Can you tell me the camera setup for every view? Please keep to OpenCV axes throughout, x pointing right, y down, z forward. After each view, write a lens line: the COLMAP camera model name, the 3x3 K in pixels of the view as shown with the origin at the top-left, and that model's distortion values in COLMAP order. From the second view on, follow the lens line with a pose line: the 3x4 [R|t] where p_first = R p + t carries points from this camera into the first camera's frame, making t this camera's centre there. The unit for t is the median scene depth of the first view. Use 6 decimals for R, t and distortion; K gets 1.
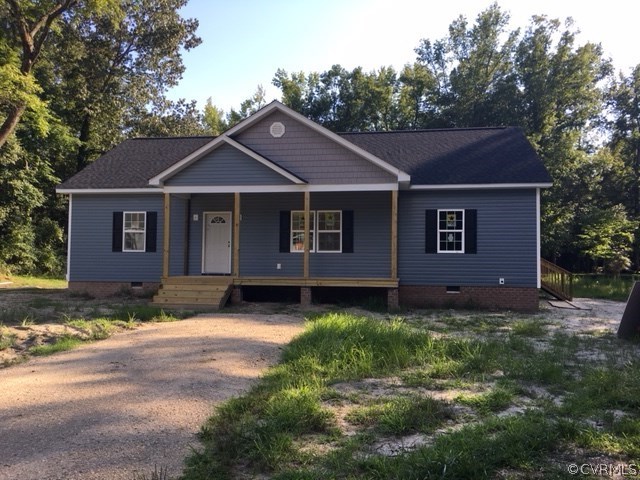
lens RADIAL K [[534.6, 0, 324.3], [0, 534.6, 241.9], [0, 0, 1]] dist [0.085093, -0.131933]
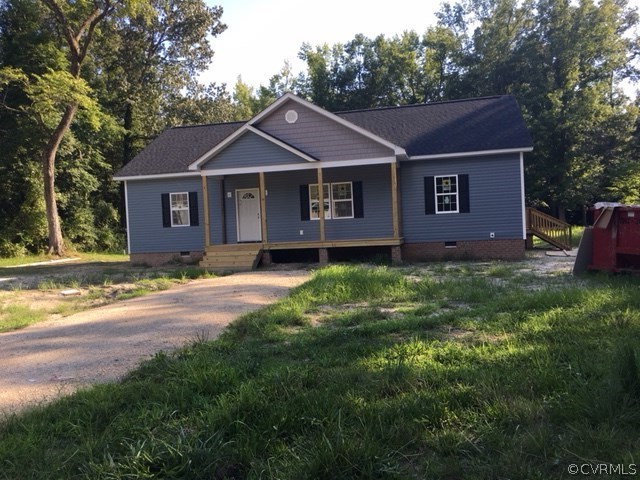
lens RADIAL K [[534.6, 0, 324.3], [0, 534.6, 241.9], [0, 0, 1]] dist [0.085093, -0.131933]
pose [[0.995821, -0.050031, -0.076402, 0.031055], [0.054587, 0.996778, 0.058762, -0.000120], [0.073216, -0.062687, 0.995344, -0.095662]]
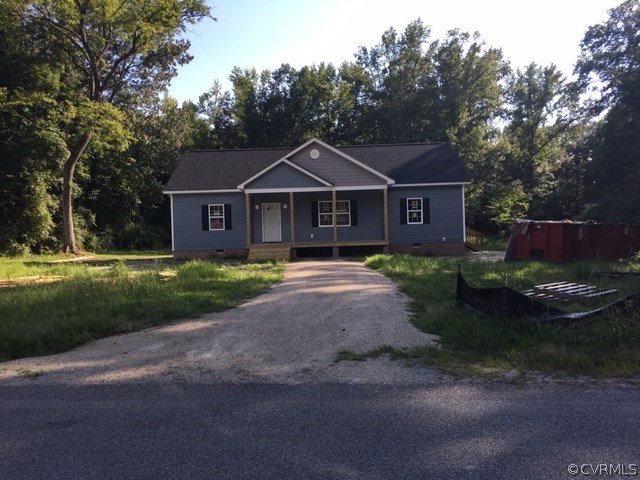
lens RADIAL K [[537.0, 0, 323.7], [0, 537.0, 240.6], [0, 0, 1]] dist [0.078950, -0.128096]
pose [[0.988844, -0.039530, 0.143616, -0.161801], [0.032955, 0.998309, 0.047877, -0.009550], [-0.145265, -0.042610, 0.988475, -0.350626]]
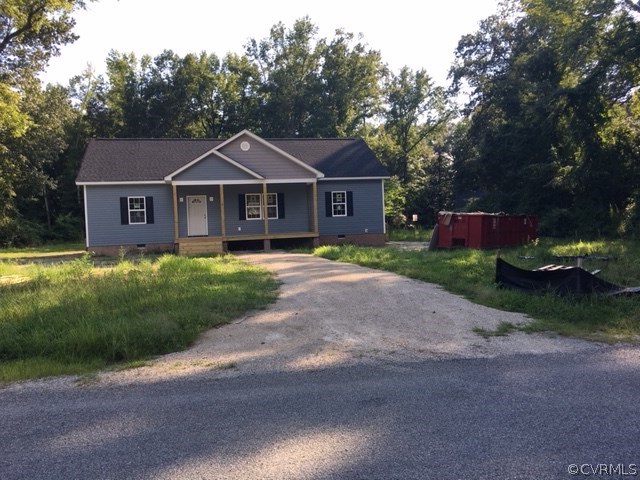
lens RADIAL K [[537.0, 0, 323.7], [0, 537.0, 240.6], [0, 0, 1]] dist [0.078950, -0.128096]
pose [[0.923280, -0.057514, 0.379798, -0.265895], [0.033970, 0.997079, 0.068411, -0.012084], [-0.382623, -0.050261, 0.922536, -0.334373]]
